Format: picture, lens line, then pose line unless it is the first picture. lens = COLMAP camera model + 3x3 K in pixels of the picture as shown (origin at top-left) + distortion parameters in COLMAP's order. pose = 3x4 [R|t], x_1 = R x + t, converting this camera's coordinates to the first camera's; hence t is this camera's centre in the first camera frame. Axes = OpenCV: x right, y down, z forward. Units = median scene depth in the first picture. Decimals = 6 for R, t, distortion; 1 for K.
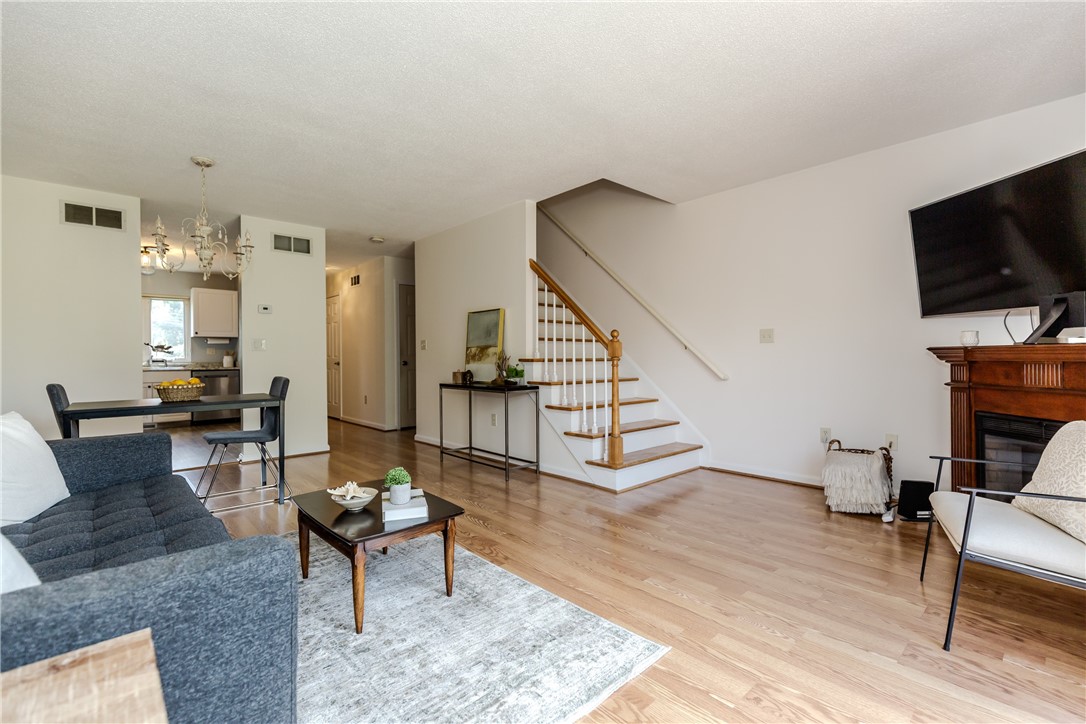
lens RADIAL K [[482.5, 0, 543.9], [0, 482.5, 359.2], [0, 0, 1]] dist [0.002871, -0.000163]
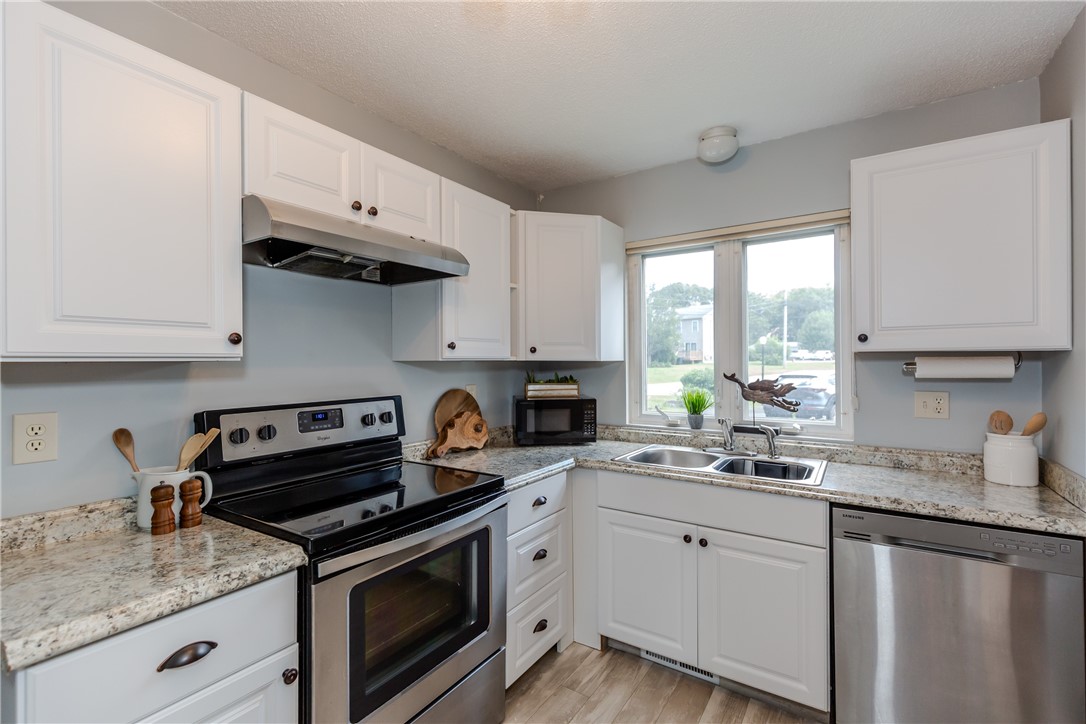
lens RADIAL K [[482.5, 0, 543.9], [0, 482.5, 359.2], [0, 0, 1]] dist [0.002871, -0.000163]
pose [[0.236611, 0.004395, -0.971595, -0.892614], [-0.002642, 0.999989, 0.003880, -0.075966], [0.971601, 0.001649, 0.236620, 1.351112]]
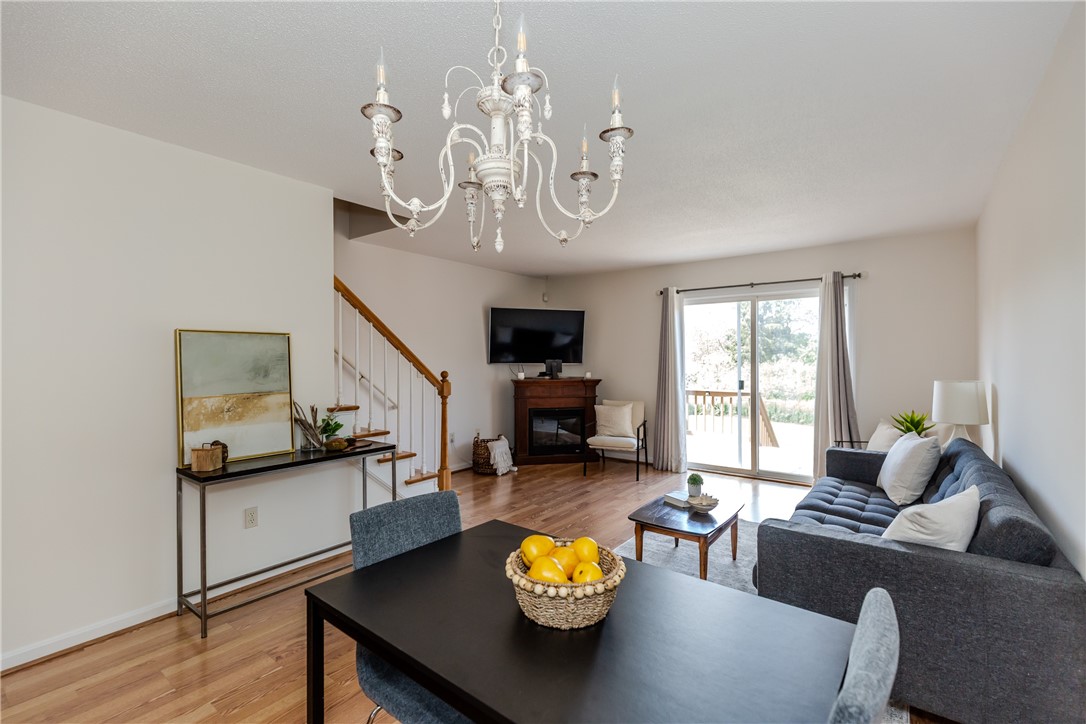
lens RADIAL K [[482.5, 0, 543.9], [0, 482.5, 359.2], [0, 0, 1]] dist [0.002871, -0.000163]
pose [[-0.168134, 0.005732, 0.985747, -0.805555], [0.009008, 0.999950, -0.004279, -0.066768], [-0.985723, 0.008160, -0.168177, 0.796304]]
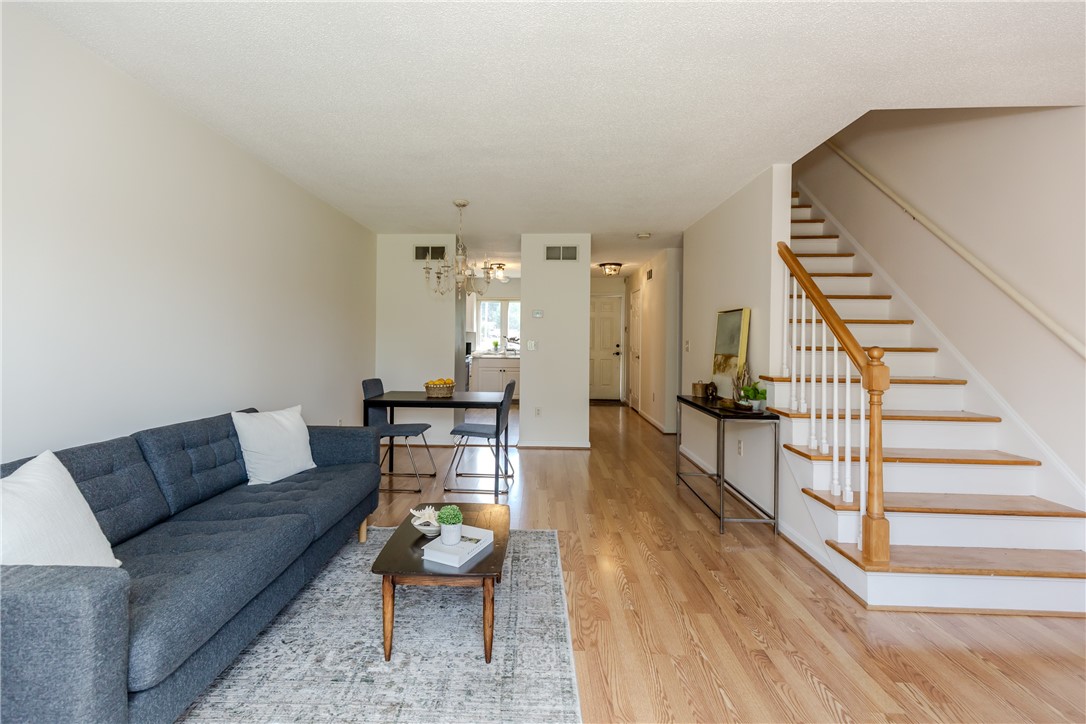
lens RADIAL K [[490.0, 0, 518.9], [0, 490.0, 334.4], [0, 0, 1]] dist [0.001323, 0.000499]
pose [[0.704188, 0.008193, -0.709966, 0.228243], [-0.016063, 0.999861, -0.004393, -0.055546], [0.709832, 0.014498, 0.704222, 0.179453]]
